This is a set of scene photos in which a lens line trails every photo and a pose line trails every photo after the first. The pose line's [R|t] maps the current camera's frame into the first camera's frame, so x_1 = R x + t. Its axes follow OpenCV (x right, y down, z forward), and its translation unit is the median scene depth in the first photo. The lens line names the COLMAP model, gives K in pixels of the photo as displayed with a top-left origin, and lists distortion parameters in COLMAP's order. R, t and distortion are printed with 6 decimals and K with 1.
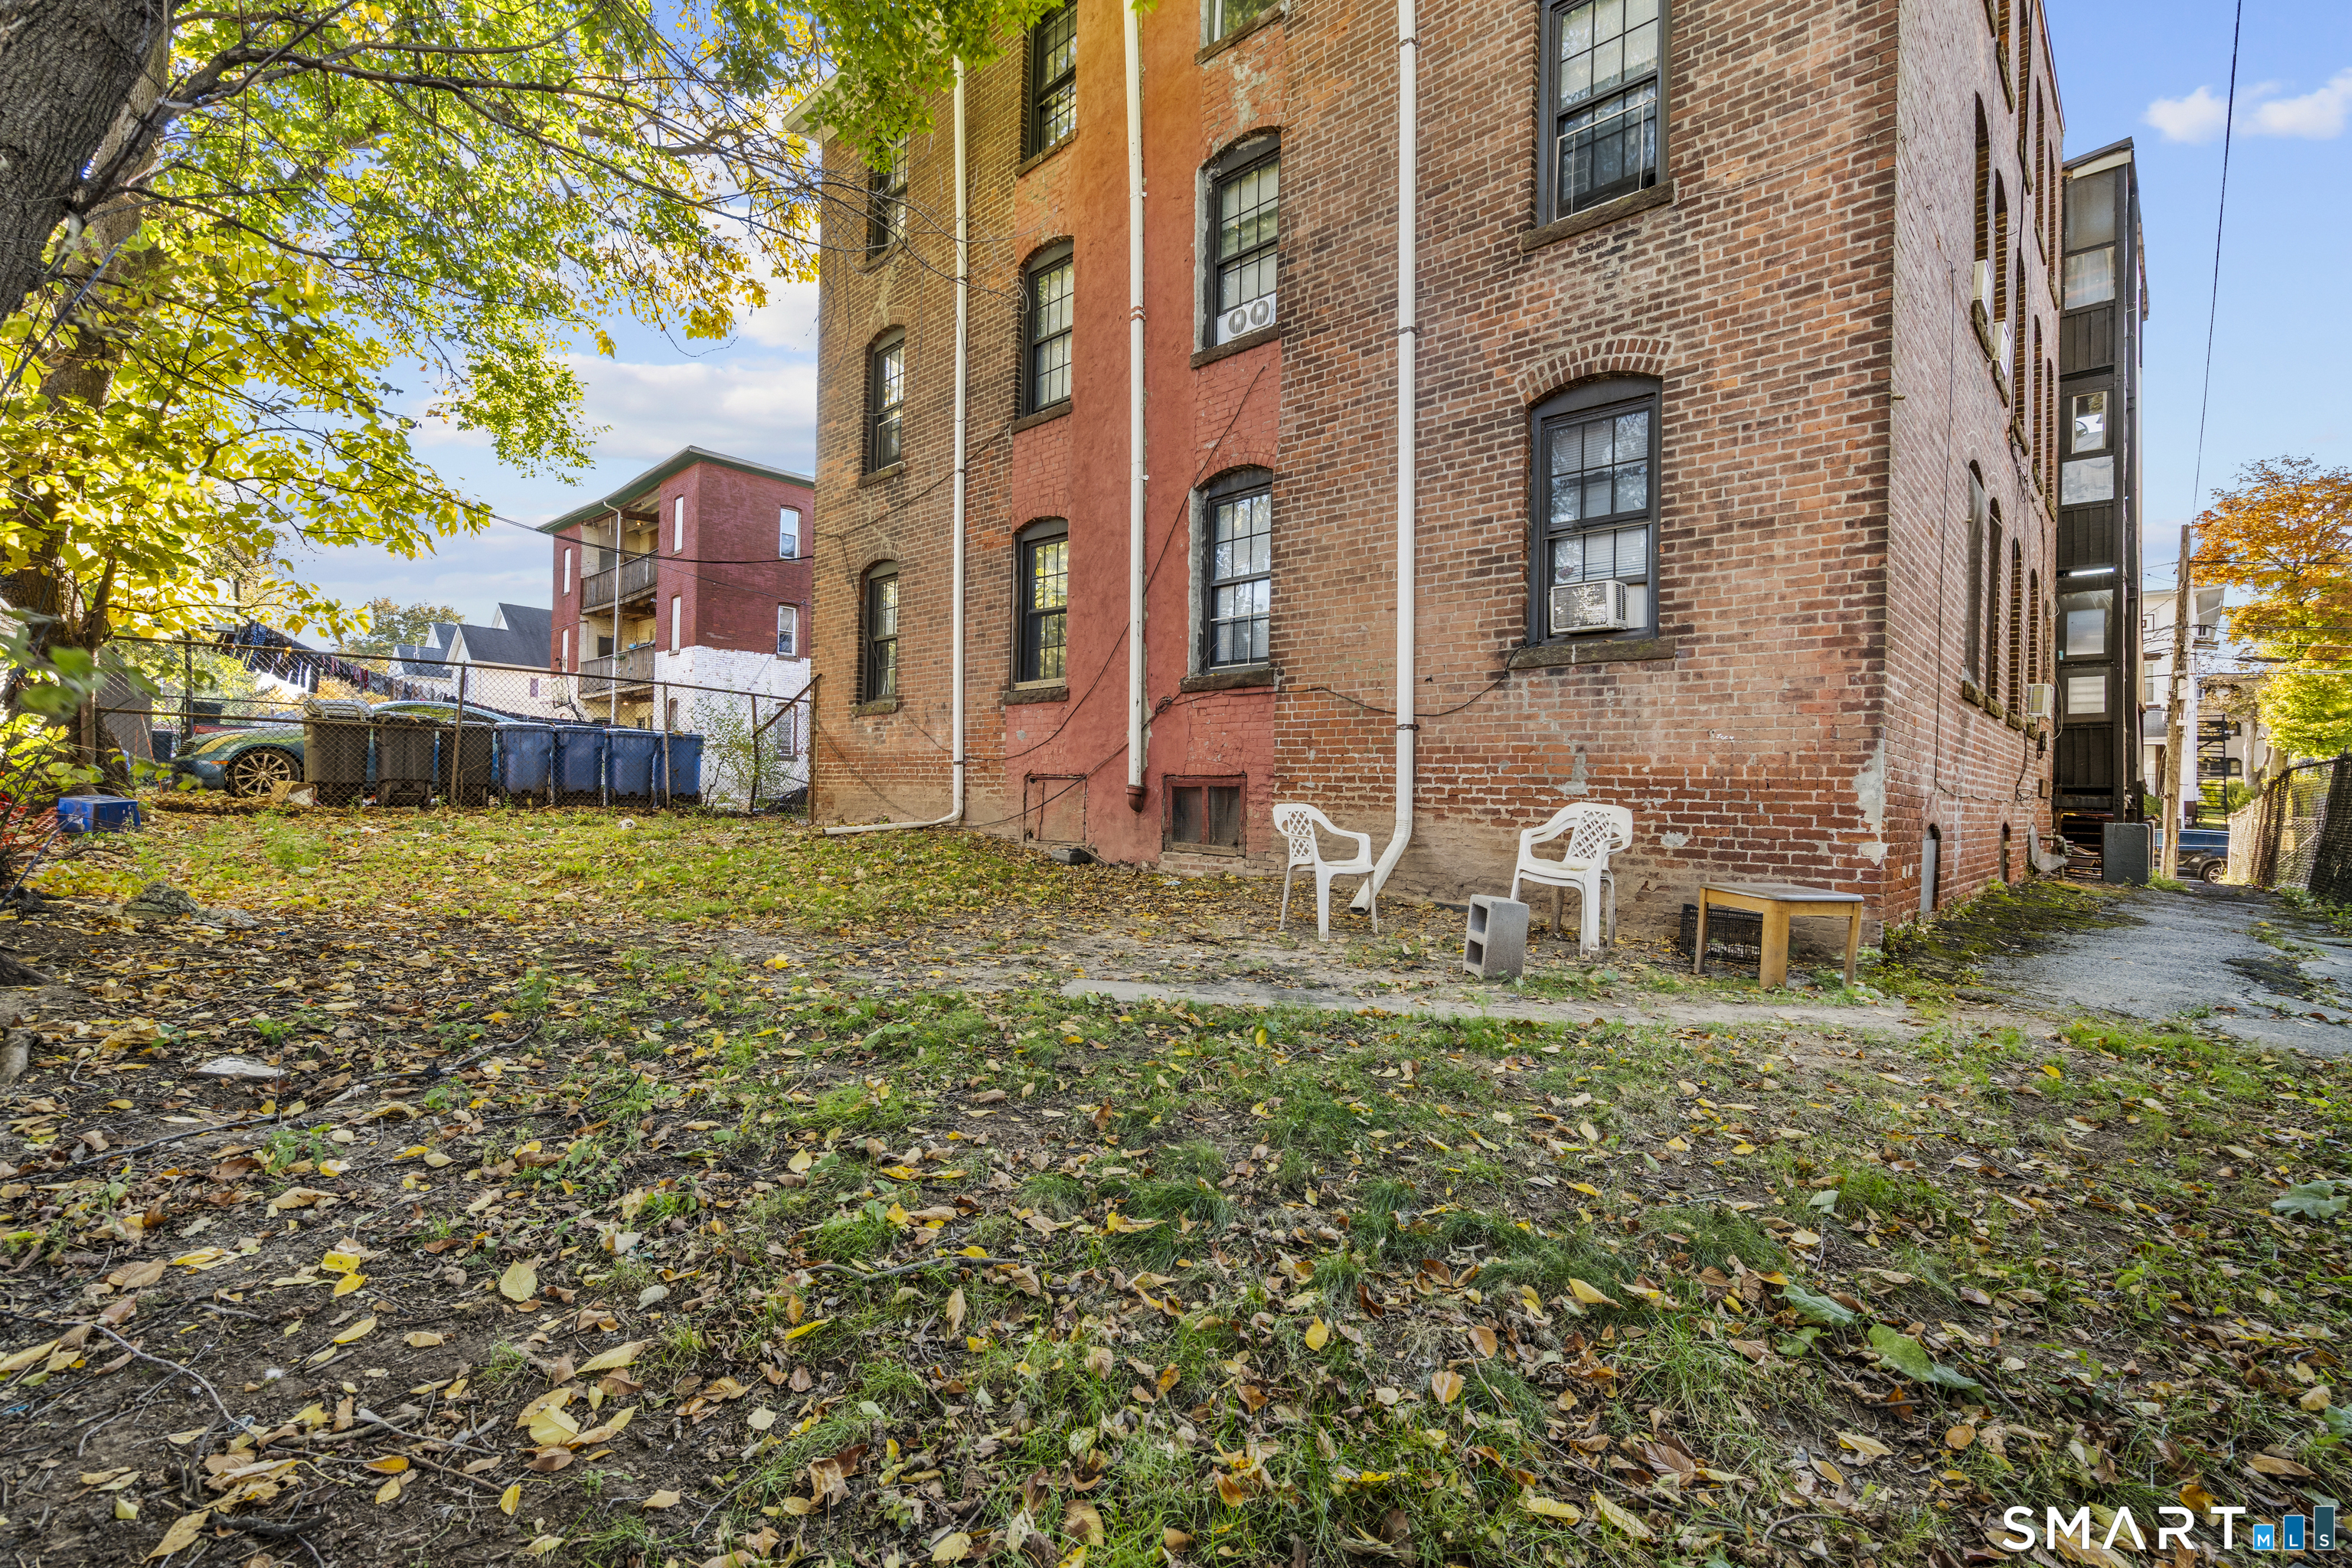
lens RADIAL K [[1059.2, 0, 1178.3], [0, 1059.2, 789.5], [0, 0, 1]] dist [-0.009796, 0.004966]
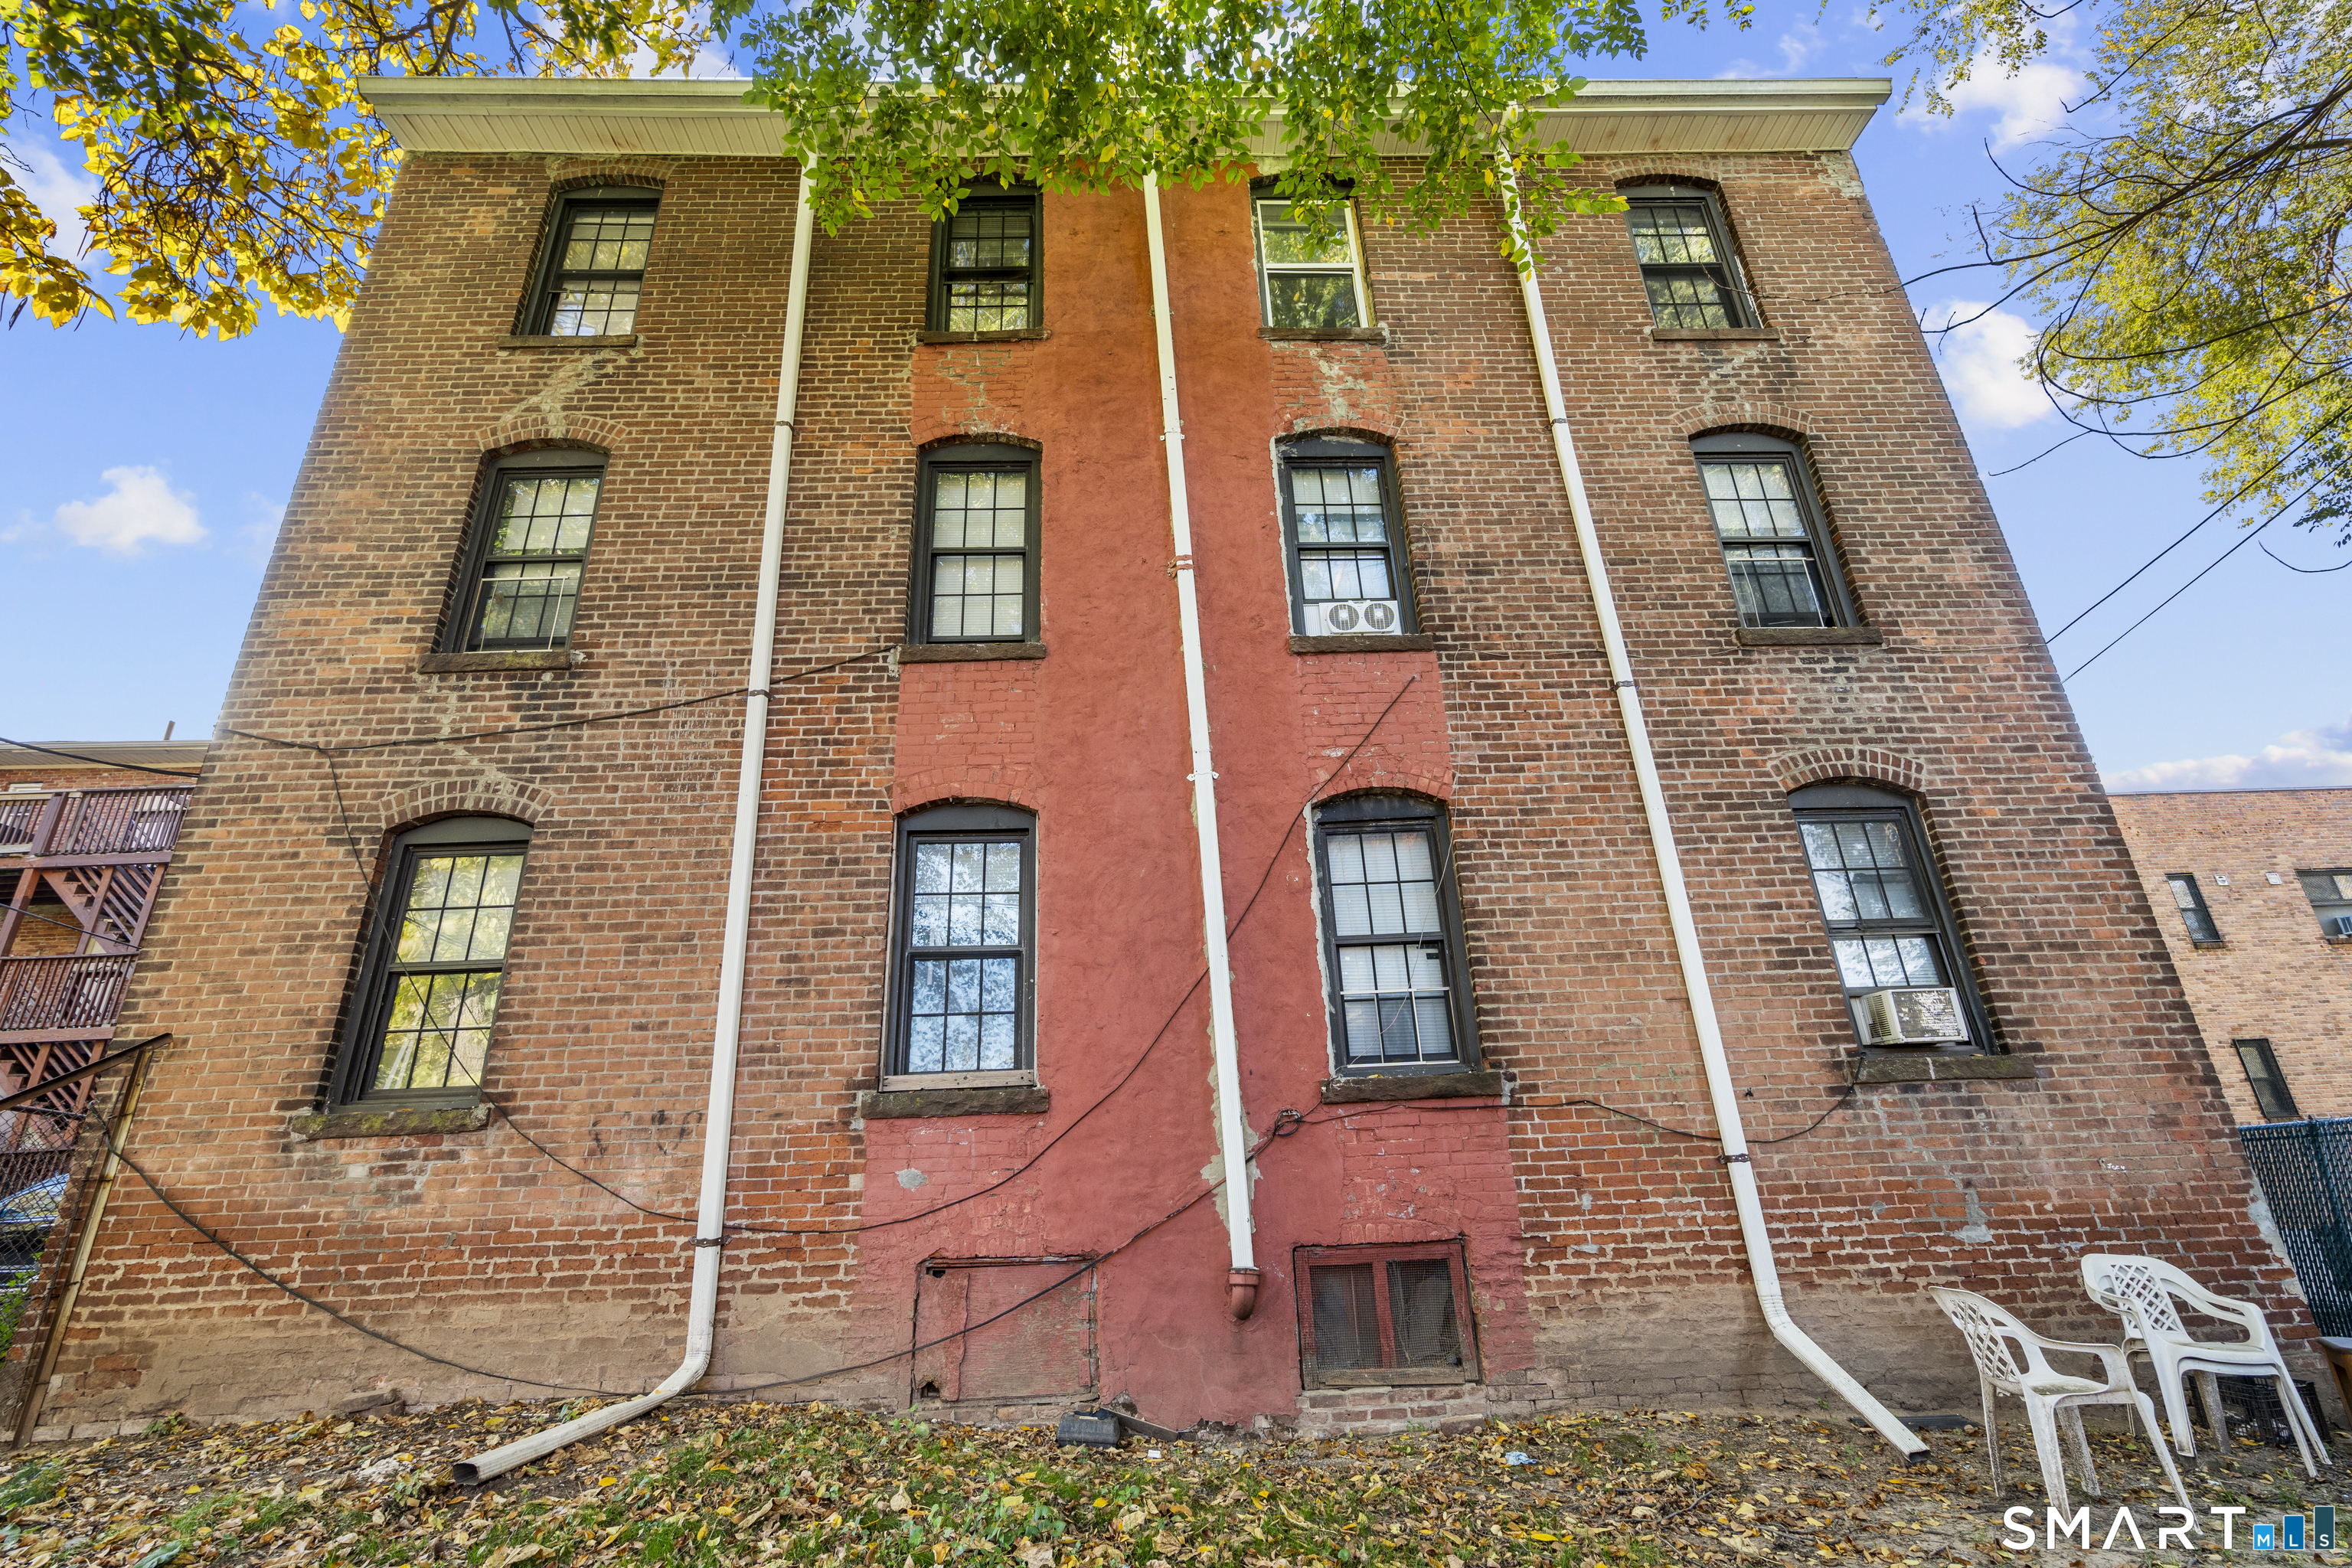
lens RADIAL K [[1059.2, 0, 1178.3], [0, 1059.2, 789.5], [0, 0, 1]] dist [-0.009796, 0.004966]
pose [[0.709536, 0.222658, 0.668567, -0.630847], [0.045617, 0.932264, -0.358890, -0.052448], [-0.703191, 0.285143, 0.651318, 0.721250]]
